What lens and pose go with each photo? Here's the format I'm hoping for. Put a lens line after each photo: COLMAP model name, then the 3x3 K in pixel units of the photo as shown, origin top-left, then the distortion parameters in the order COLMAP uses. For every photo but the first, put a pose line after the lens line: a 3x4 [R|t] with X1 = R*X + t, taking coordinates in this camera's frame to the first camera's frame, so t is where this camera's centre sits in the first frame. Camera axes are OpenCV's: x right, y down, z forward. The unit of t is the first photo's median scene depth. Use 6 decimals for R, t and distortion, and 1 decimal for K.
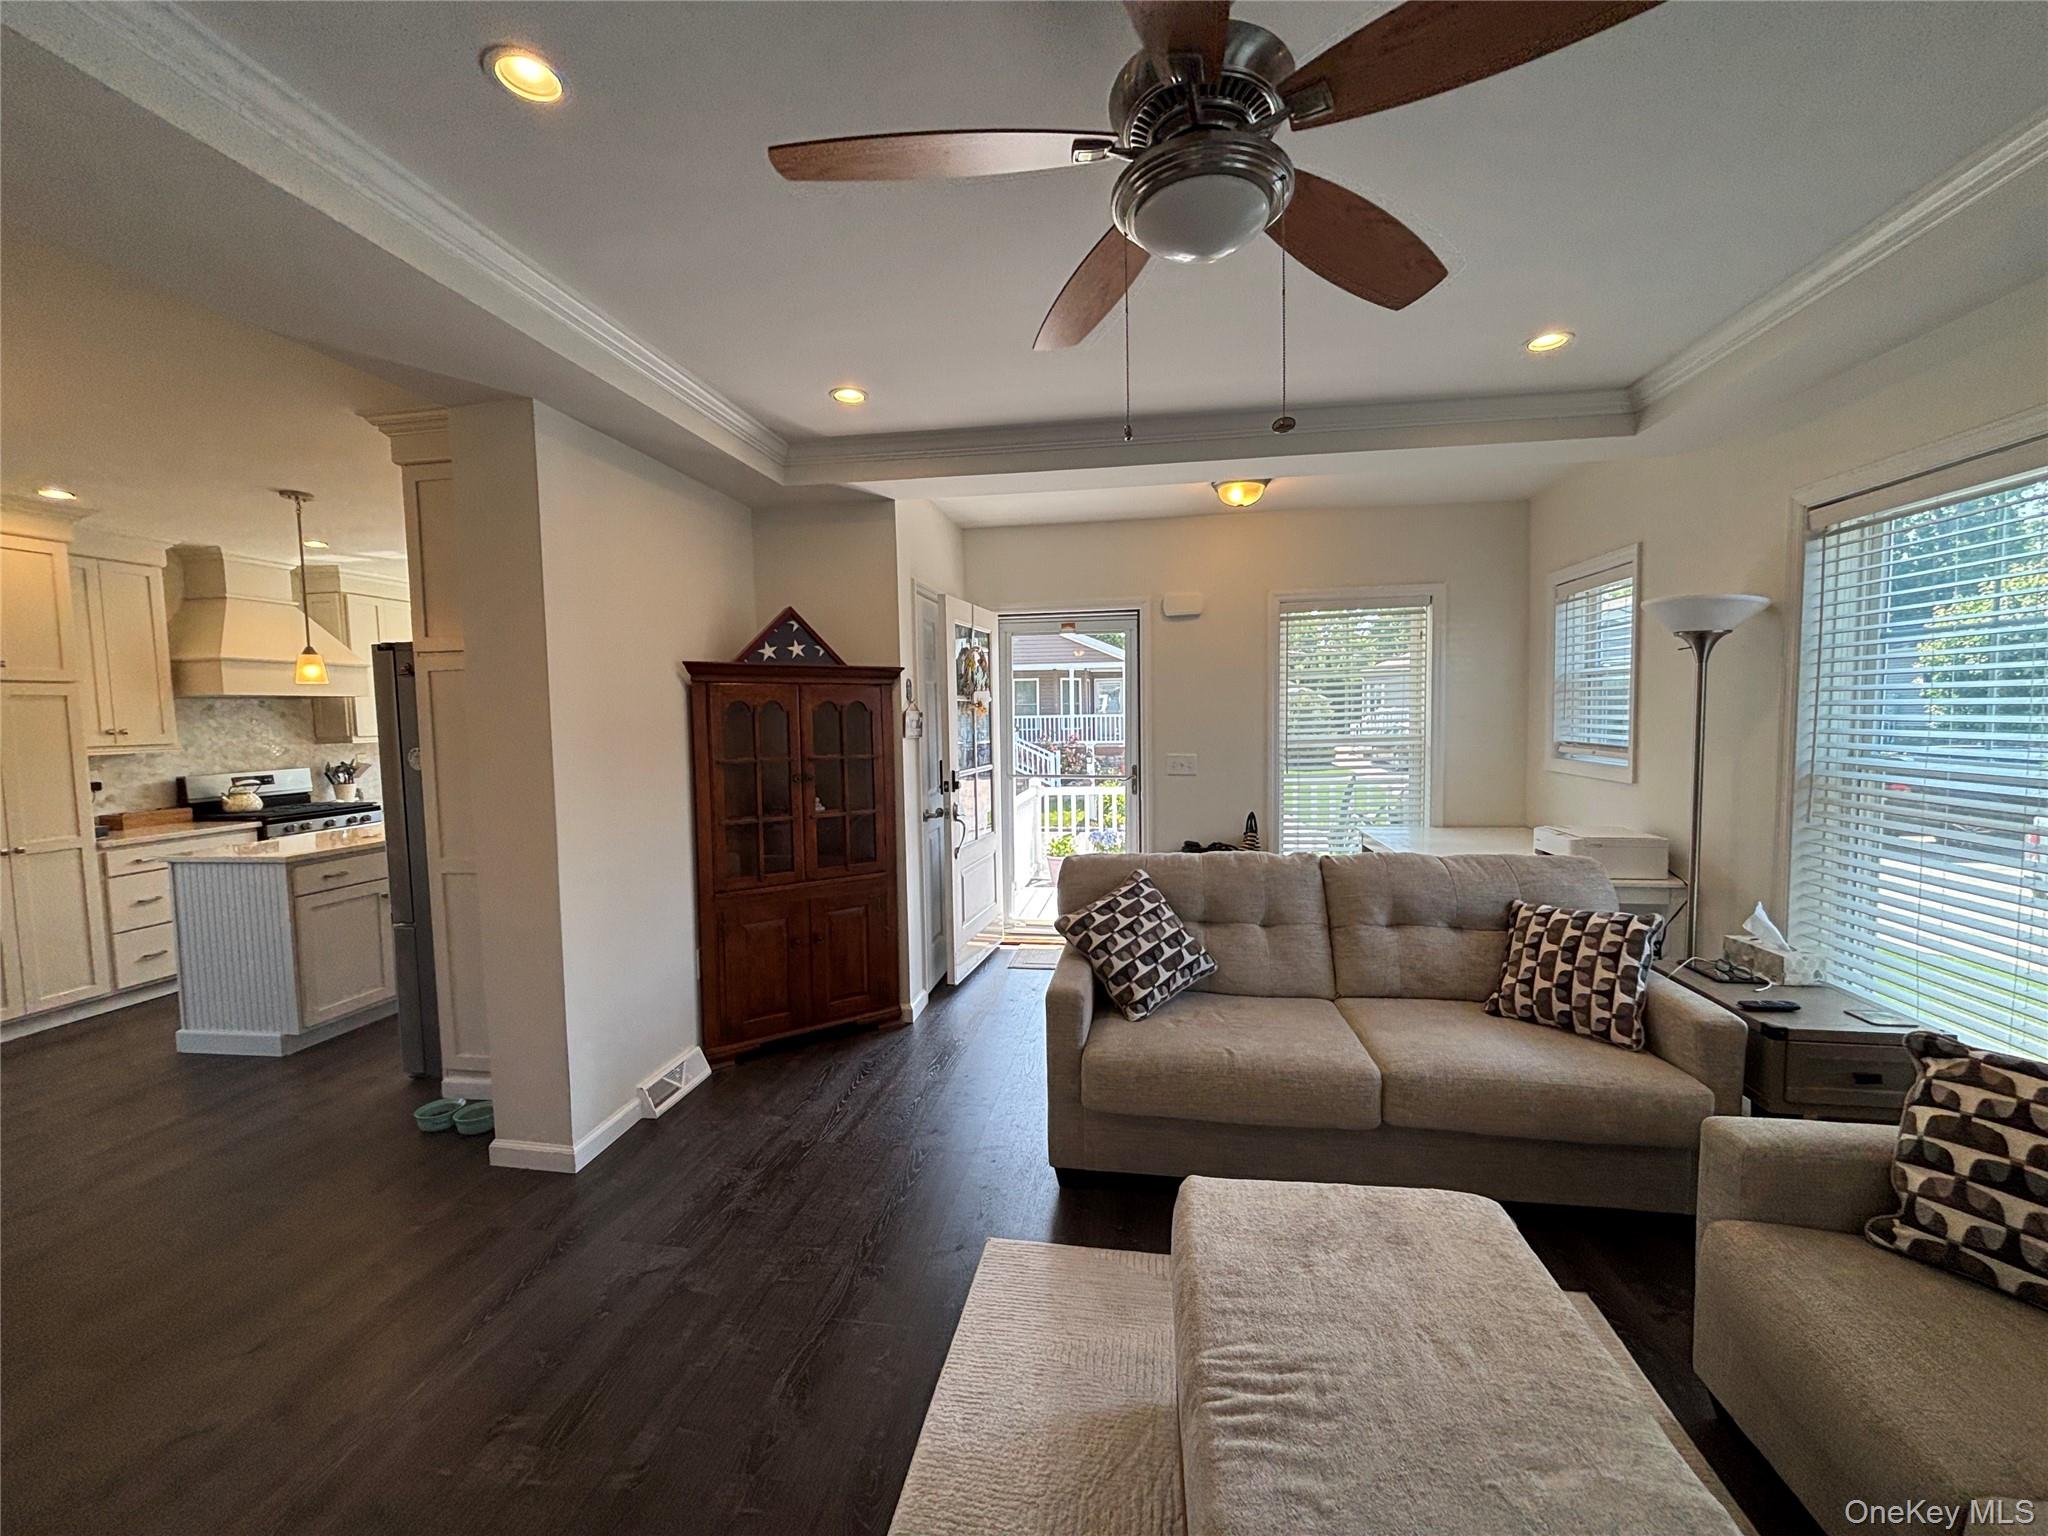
lens RADIAL K [[823.5, 0, 1021.0], [0, 823.5, 762.6], [0, 0, 1]] dist [0.002091, -0.000887]
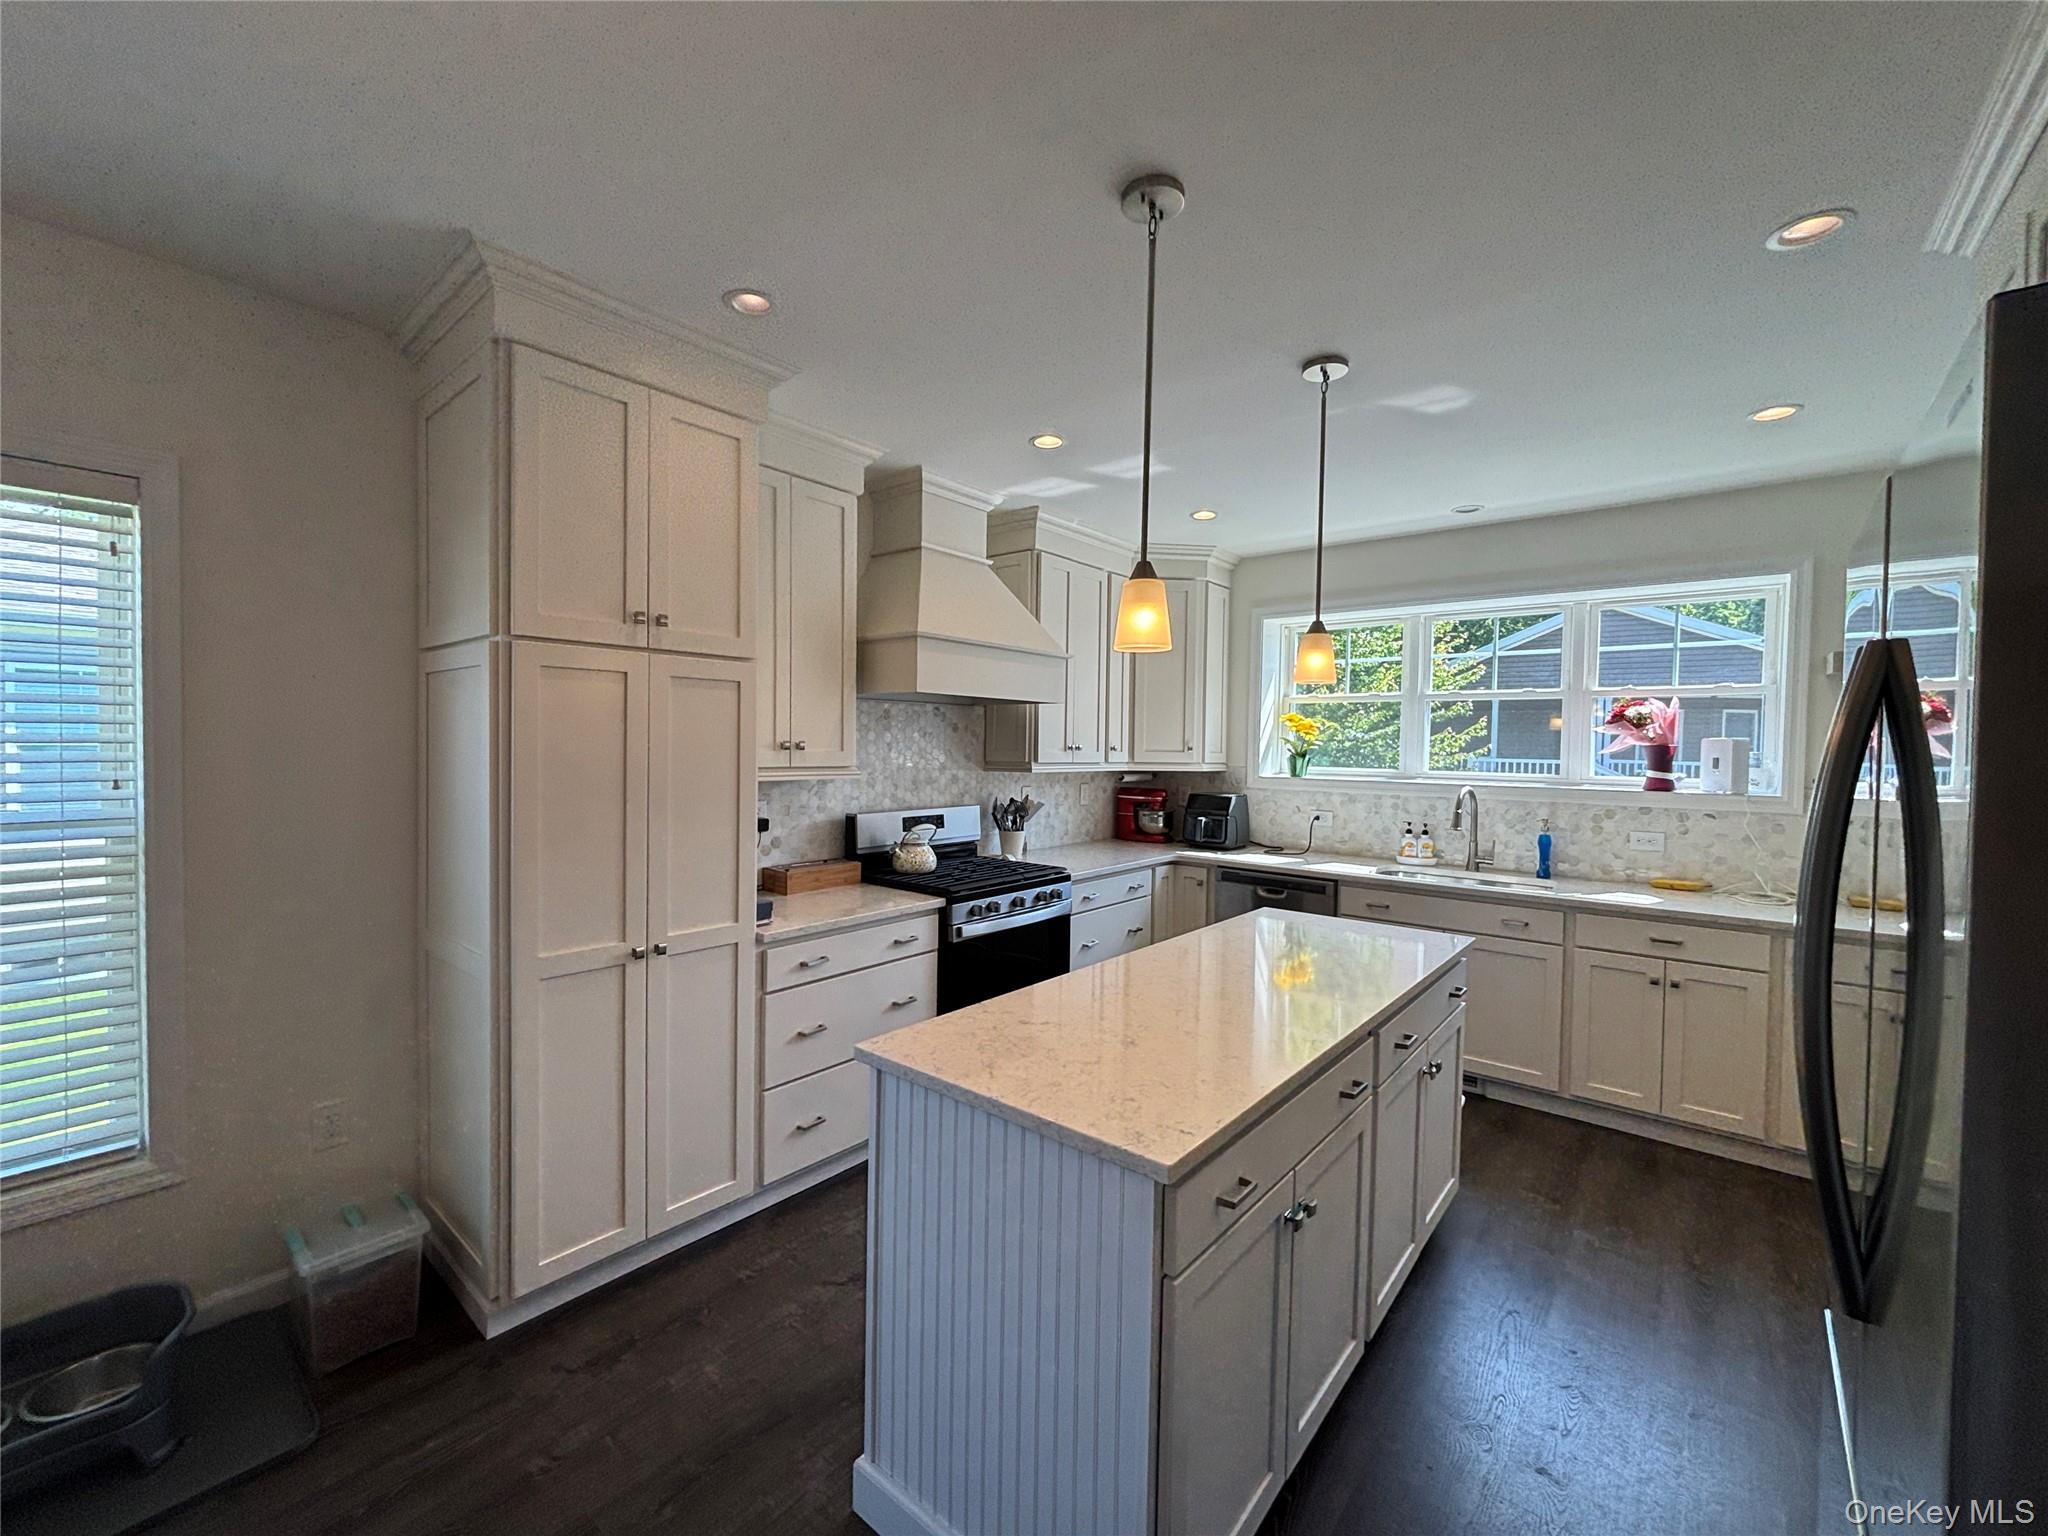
lens RADIAL K [[823.5, 0, 1021.0], [0, 823.5, 762.6], [0, 0, 1]] dist [0.002091, -0.000887]
pose [[0.856546, 0.048678, -0.513770, -0.560786], [-0.069092, 0.997396, -0.020688, -0.020567], [0.511425, 0.053217, 0.857678, 0.495176]]
